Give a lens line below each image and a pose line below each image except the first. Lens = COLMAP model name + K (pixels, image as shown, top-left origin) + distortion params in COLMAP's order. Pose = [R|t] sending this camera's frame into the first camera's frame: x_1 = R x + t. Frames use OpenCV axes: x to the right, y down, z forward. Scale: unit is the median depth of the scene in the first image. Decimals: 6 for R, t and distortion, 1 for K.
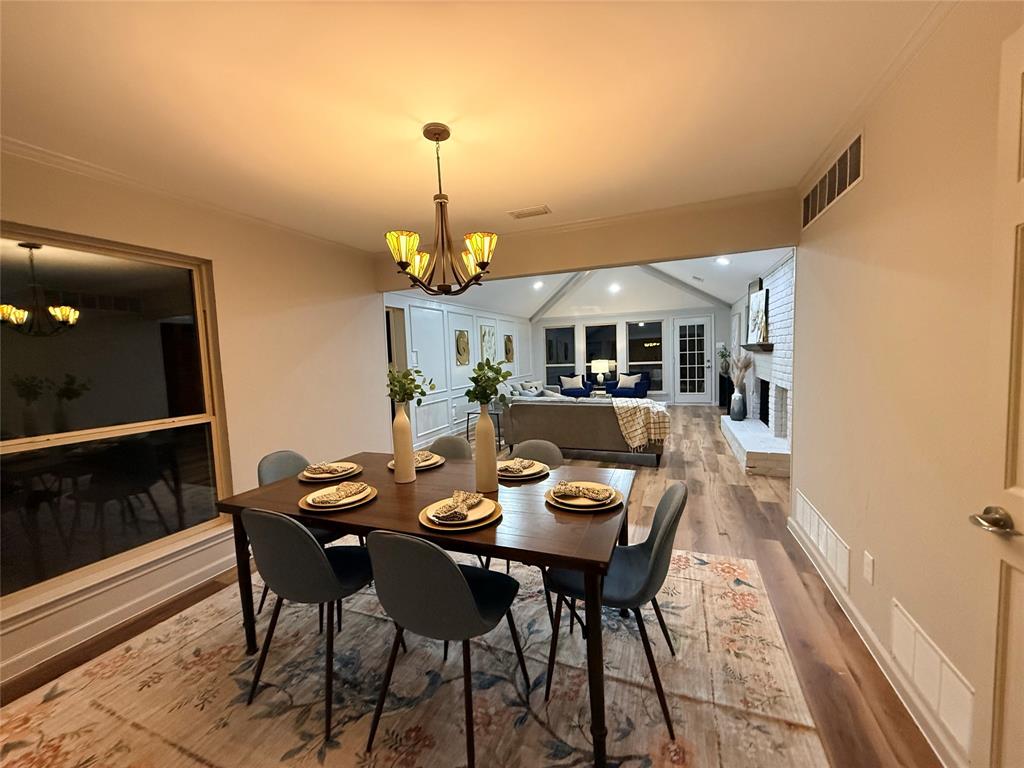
lens RADIAL K [[407.0, 0, 511.9], [0, 407.0, 386.1], [0, 0, 1]] dist [0.000322, 0.000145]
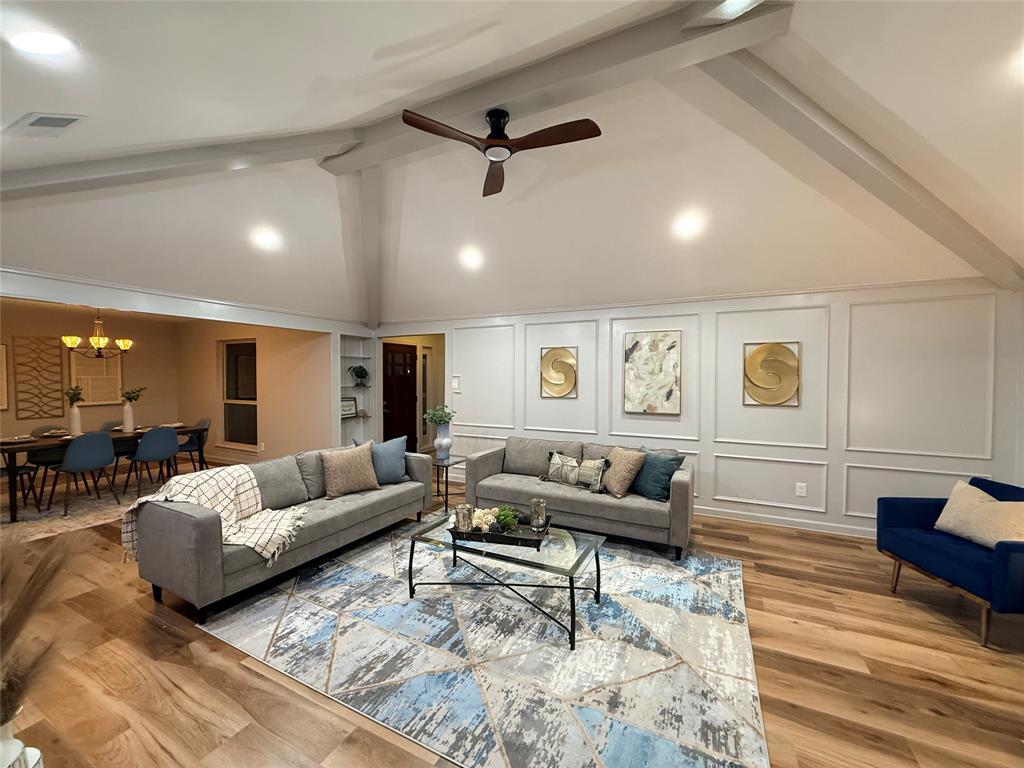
lens RADIAL K [[407.0, 0, 511.9], [0, 407.0, 386.1], [0, 0, 1]] dist [0.000322, 0.000145]
pose [[-0.084906, 0.060891, -0.994527, 0.427262], [-0.080864, 0.994417, 0.067788, -0.085157], [0.993102, 0.086178, -0.079508, 0.751781]]
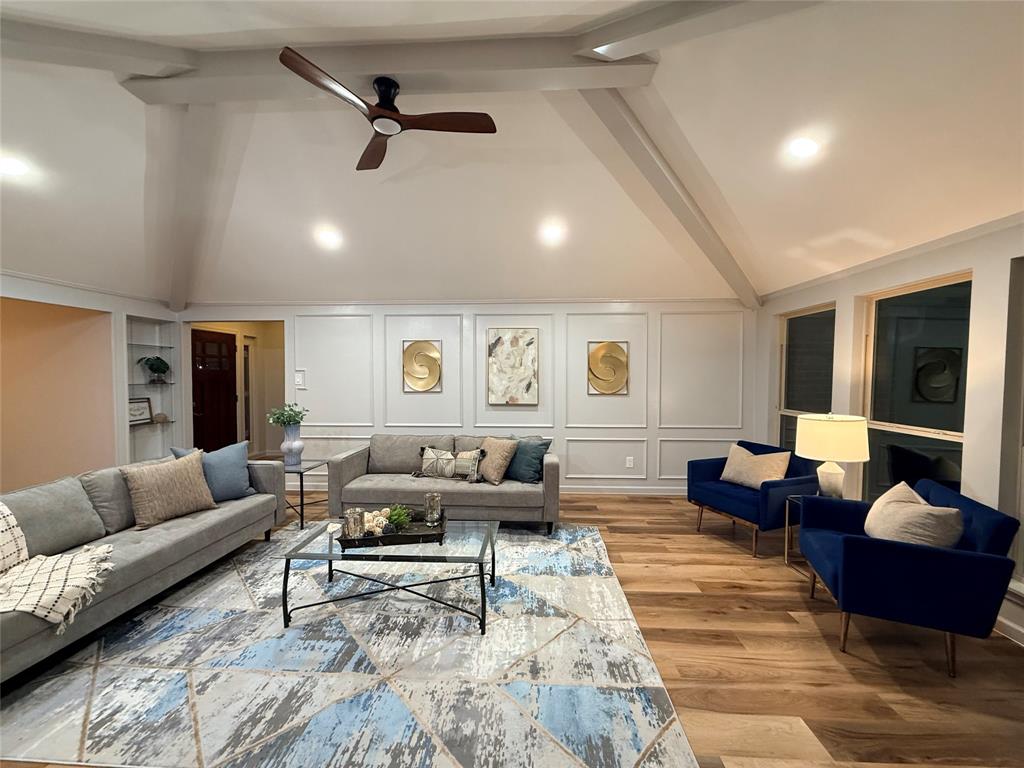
lens RADIAL K [[407.0, 0, 511.9], [0, 407.0, 386.1], [0, 0, 1]] dist [0.000322, 0.000145]
pose [[0.325657, 0.064554, -0.943282, 0.421544], [-0.089692, 0.995277, 0.037148, -0.076416], [0.941224, 0.072507, 0.329909, 0.708265]]
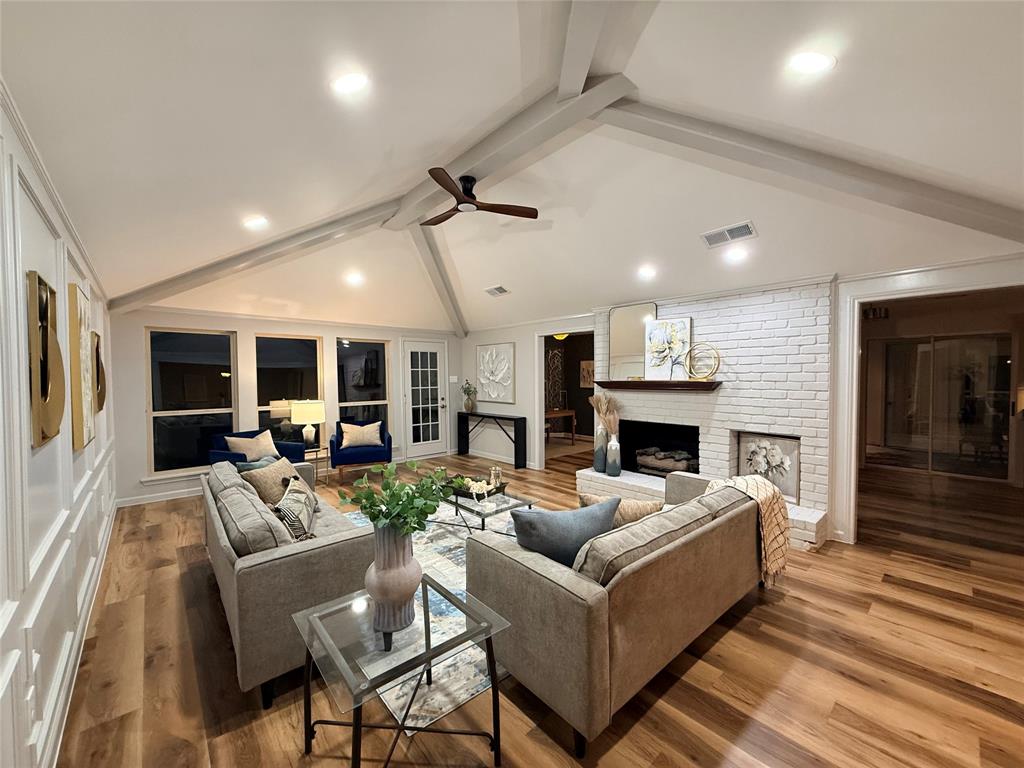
lens RADIAL K [[407.0, 0, 511.9], [0, 407.0, 386.1], [0, 0, 1]] dist [0.000322, 0.000145]
pose [[0.441176, 0.010335, 0.897361, -0.160387], [0.062522, 0.997150, -0.042222, -0.043968], [-0.895240, 0.074732, 0.439273, 0.522419]]
